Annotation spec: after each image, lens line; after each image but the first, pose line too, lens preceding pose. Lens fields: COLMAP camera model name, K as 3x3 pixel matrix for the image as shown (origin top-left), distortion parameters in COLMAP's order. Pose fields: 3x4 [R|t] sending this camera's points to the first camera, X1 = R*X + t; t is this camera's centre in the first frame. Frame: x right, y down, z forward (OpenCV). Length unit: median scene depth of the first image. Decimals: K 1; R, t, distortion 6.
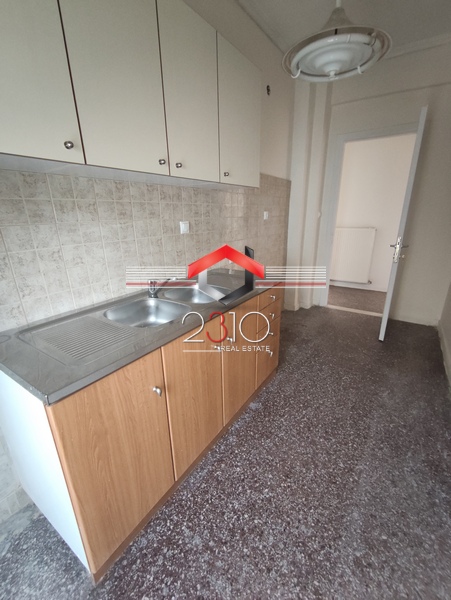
lens RADIAL K [[264.7, 0, 225.1], [0, 264.7, 305.5], [0, 0, 1]] dist [-0.005537, 0.005035]
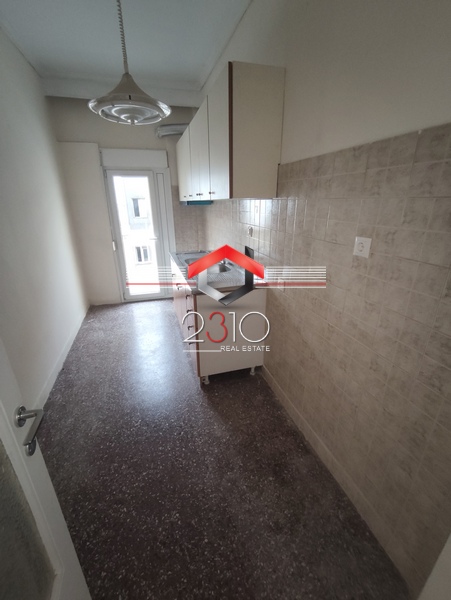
lens RADIAL K [[264.7, 0, 225.1], [0, 264.7, 305.5], [0, 0, 1]] dist [-0.005537, 0.005035]
pose [[-0.631606, 0.297337, -0.716006, 1.292763], [-0.231409, 0.809133, 0.540142, -0.934195], [0.739949, 0.506847, -0.442247, 2.321042]]
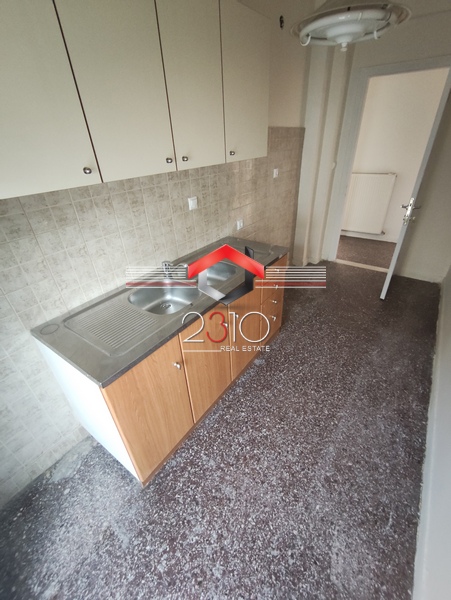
lens RADIAL K [[264.7, 0, 225.1], [0, 264.7, 305.5], [0, 0, 1]] dist [-0.005537, 0.005035]
pose [[0.998814, -0.004037, -0.048524, 0.029240], [0.015343, 0.971888, 0.234943, -0.205562], [0.046211, -0.235409, 0.970797, -0.127445]]
